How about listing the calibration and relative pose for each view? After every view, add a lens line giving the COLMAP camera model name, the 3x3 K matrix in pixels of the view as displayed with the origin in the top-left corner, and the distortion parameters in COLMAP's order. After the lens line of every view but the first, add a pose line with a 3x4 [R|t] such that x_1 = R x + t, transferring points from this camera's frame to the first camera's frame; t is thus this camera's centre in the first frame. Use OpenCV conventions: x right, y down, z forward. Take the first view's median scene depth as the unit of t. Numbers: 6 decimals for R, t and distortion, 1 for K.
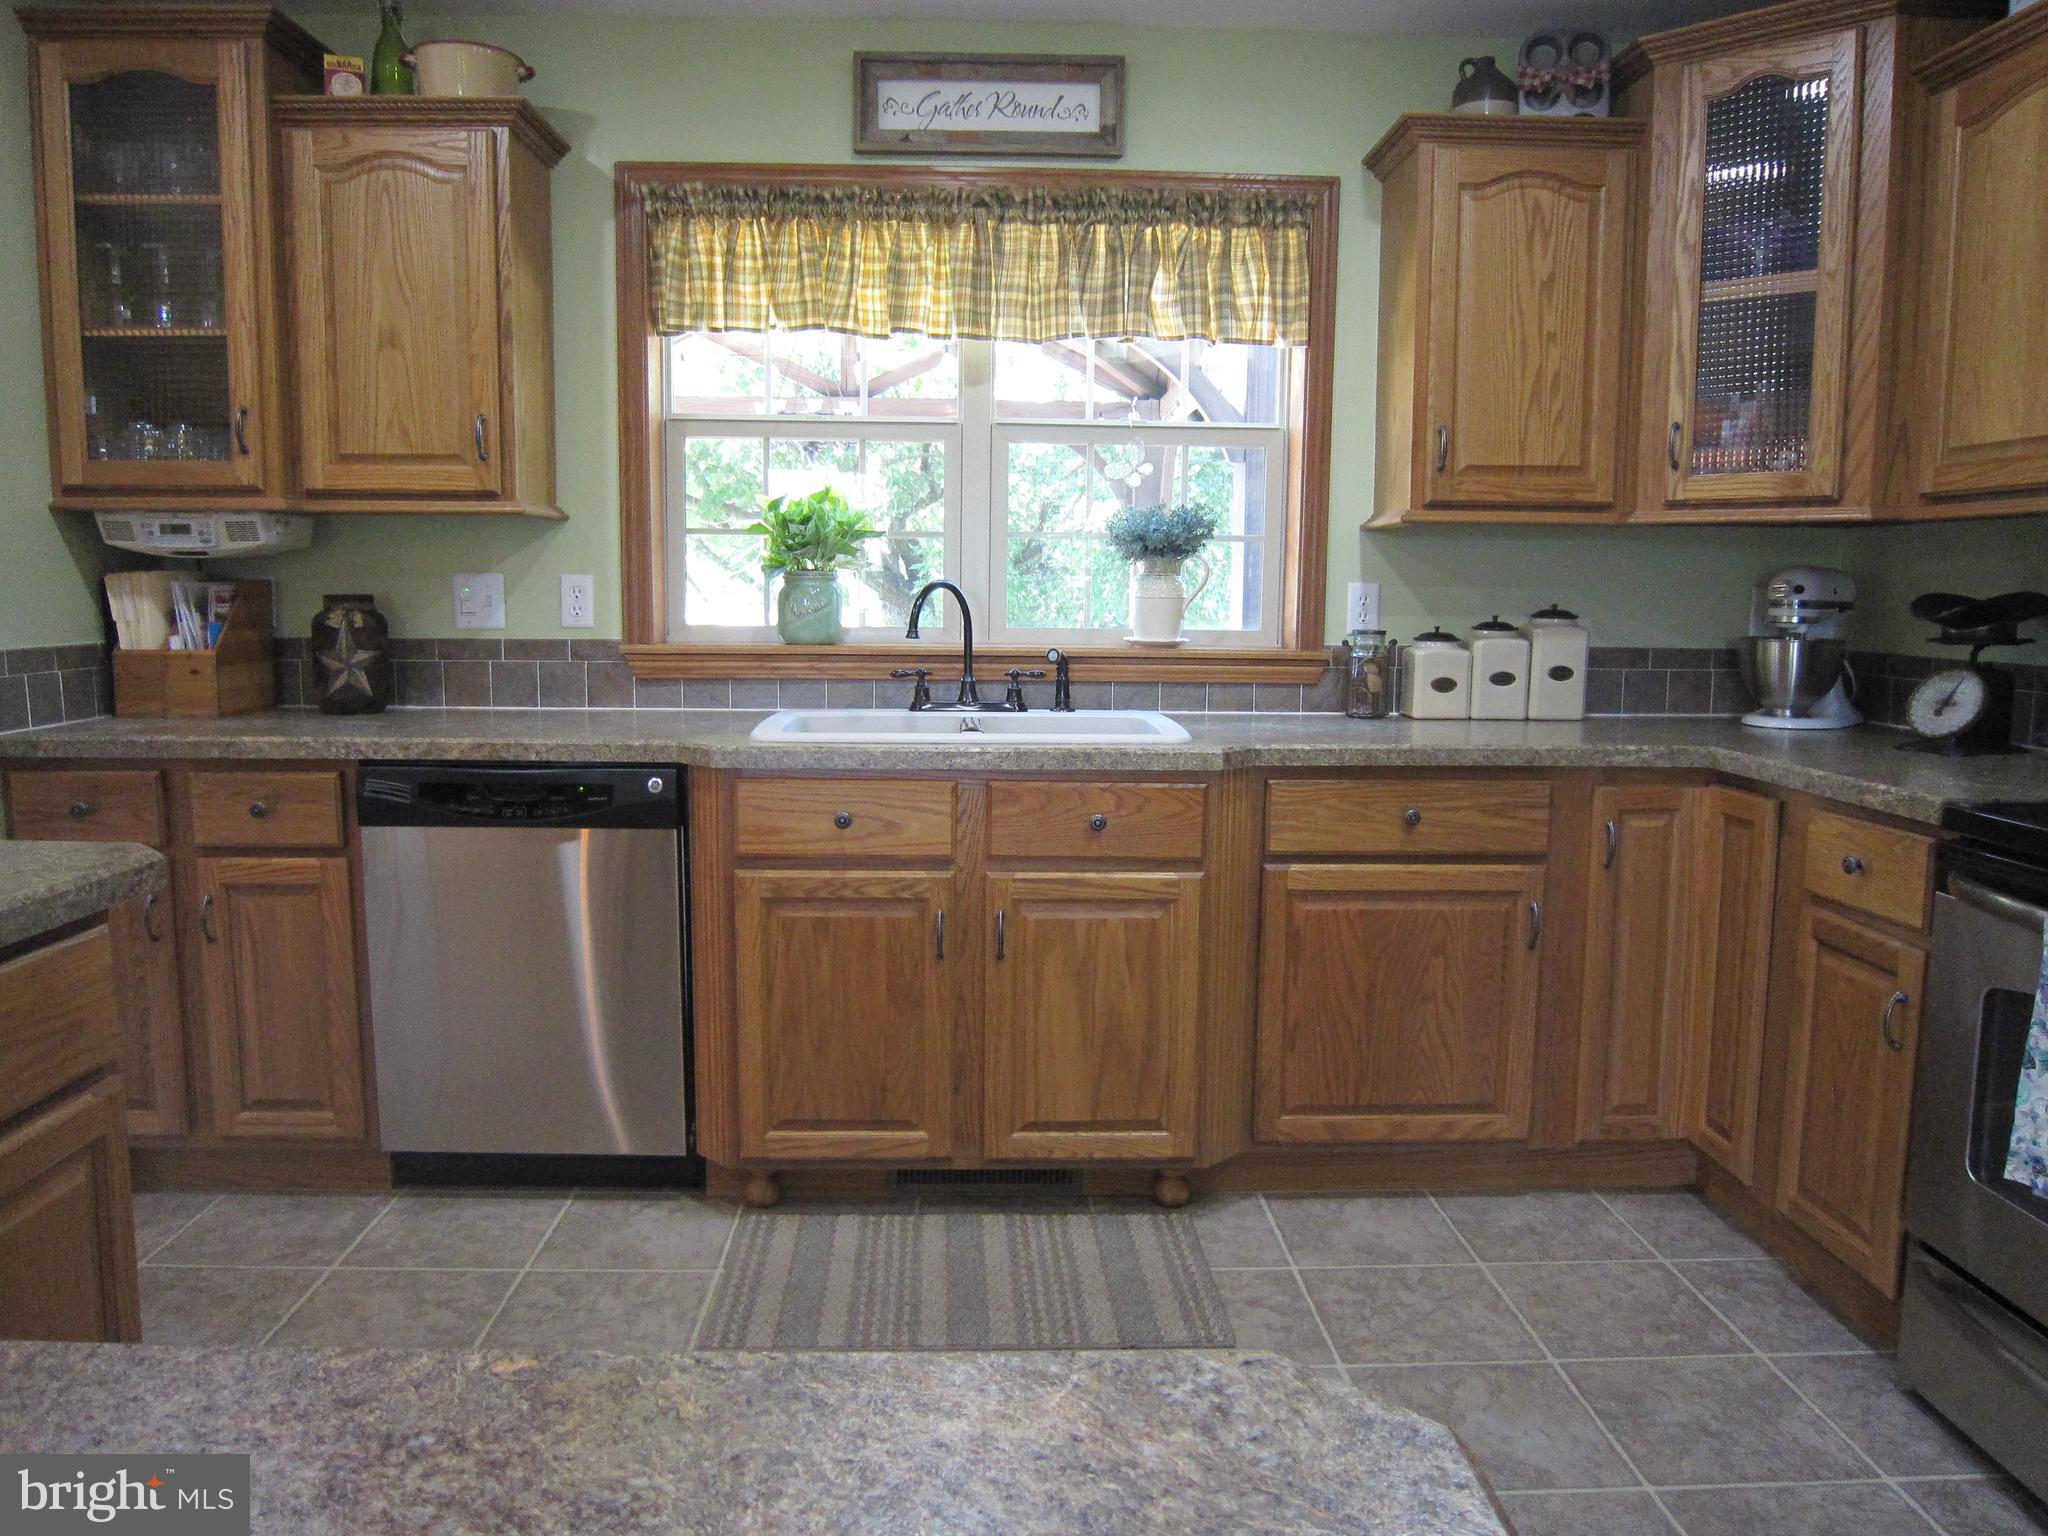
lens RADIAL K [[1460.4, 0, 1024.9], [0, 1460.4, 757.8], [0, 0, 1]] dist [-0.065937, 0.031301]
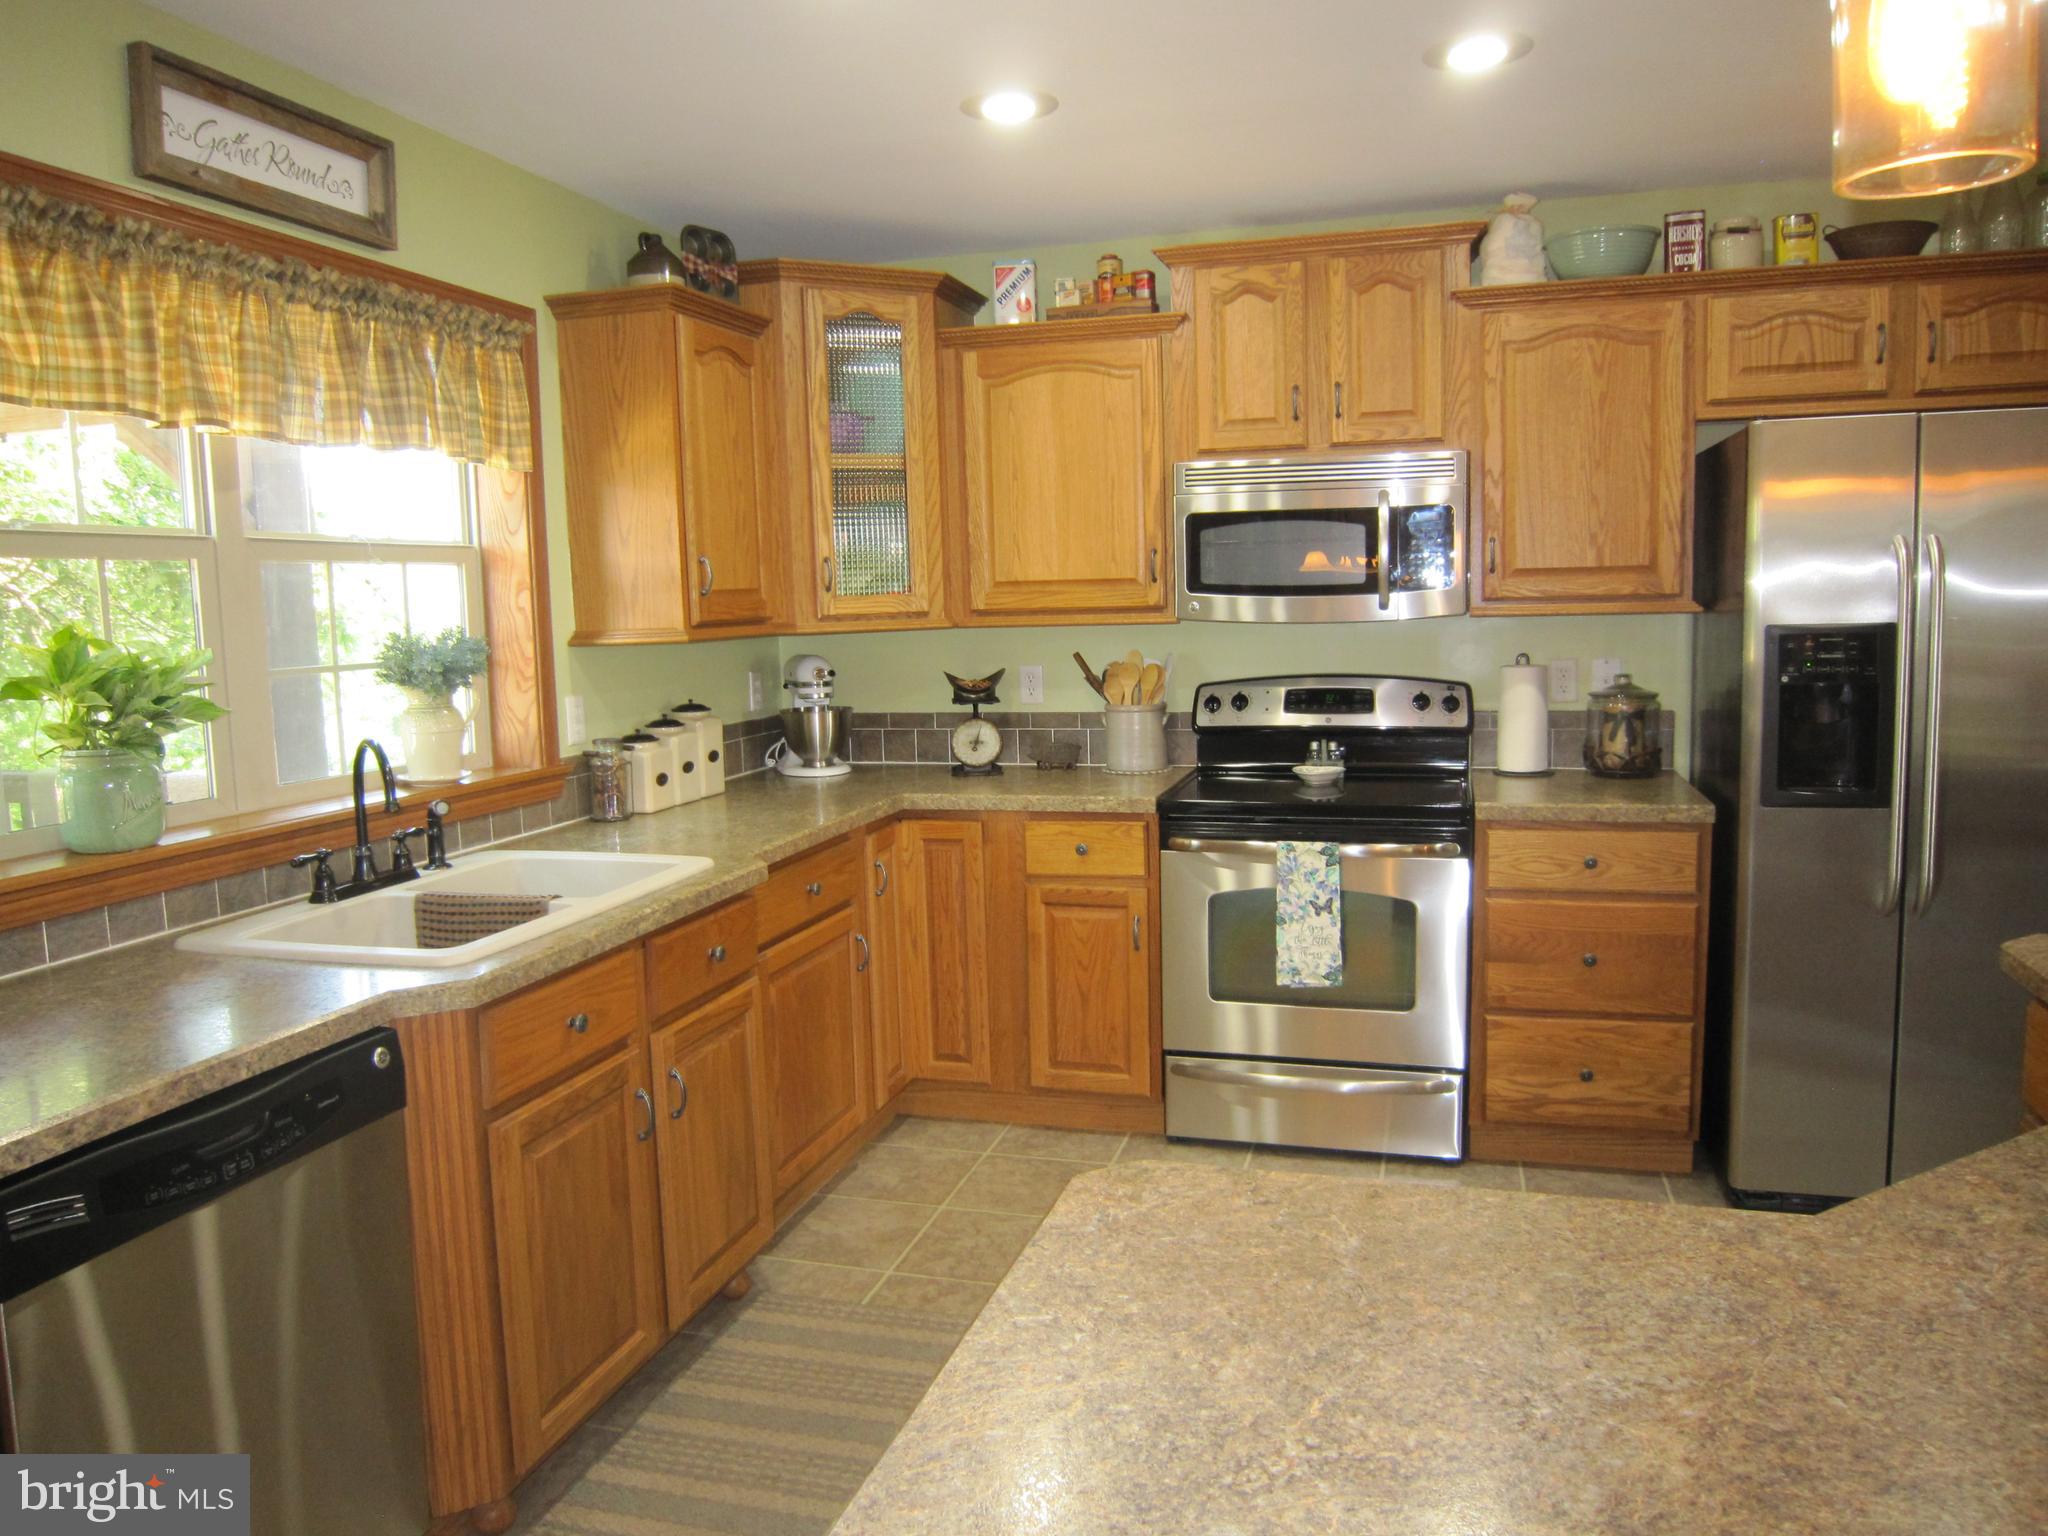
lens RADIAL K [[1460.4, 0, 1024.9], [0, 1460.4, 757.8], [0, 0, 1]] dist [-0.065937, 0.031301]
pose [[0.308670, -0.124284, 0.943014, -0.708504], [0.140845, 0.986469, 0.083910, -0.125941], [-0.940683, 0.106919, 0.321998, 0.381515]]
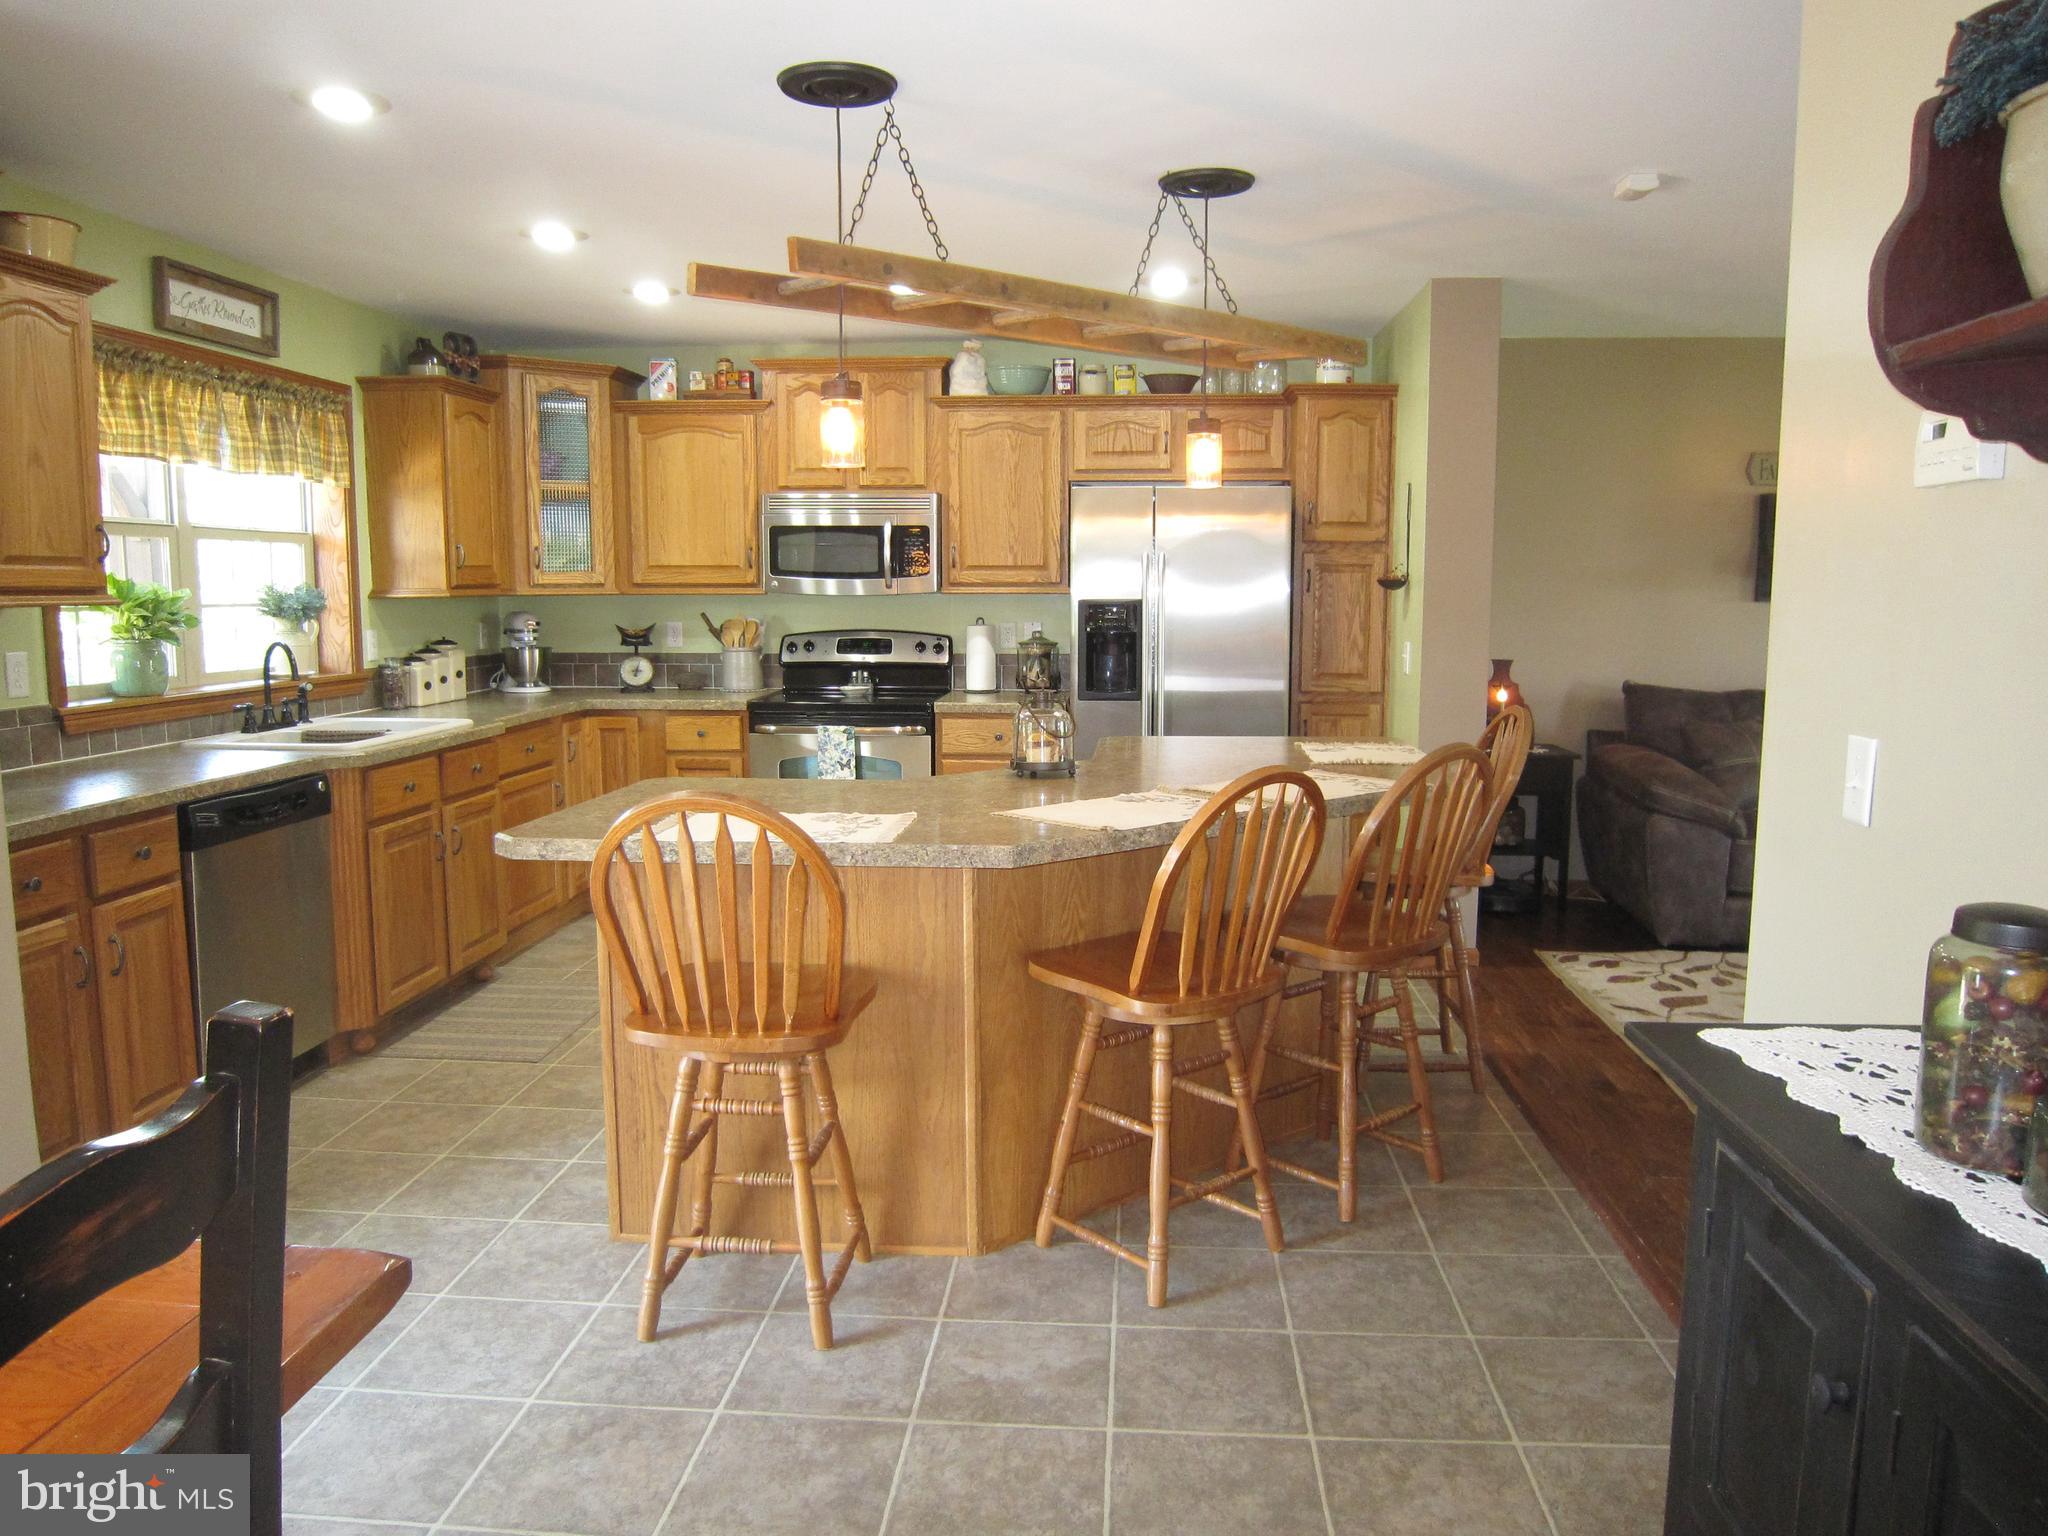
lens RADIAL K [[1460.4, 0, 1024.9], [0, 1460.4, 757.8], [0, 0, 1]] dist [-0.065937, 0.031301]
pose [[0.109065, -0.127442, 0.985831, -1.415585], [0.115884, 0.986615, 0.114723, -0.083847], [-0.987257, 0.101729, 0.122373, 0.081419]]
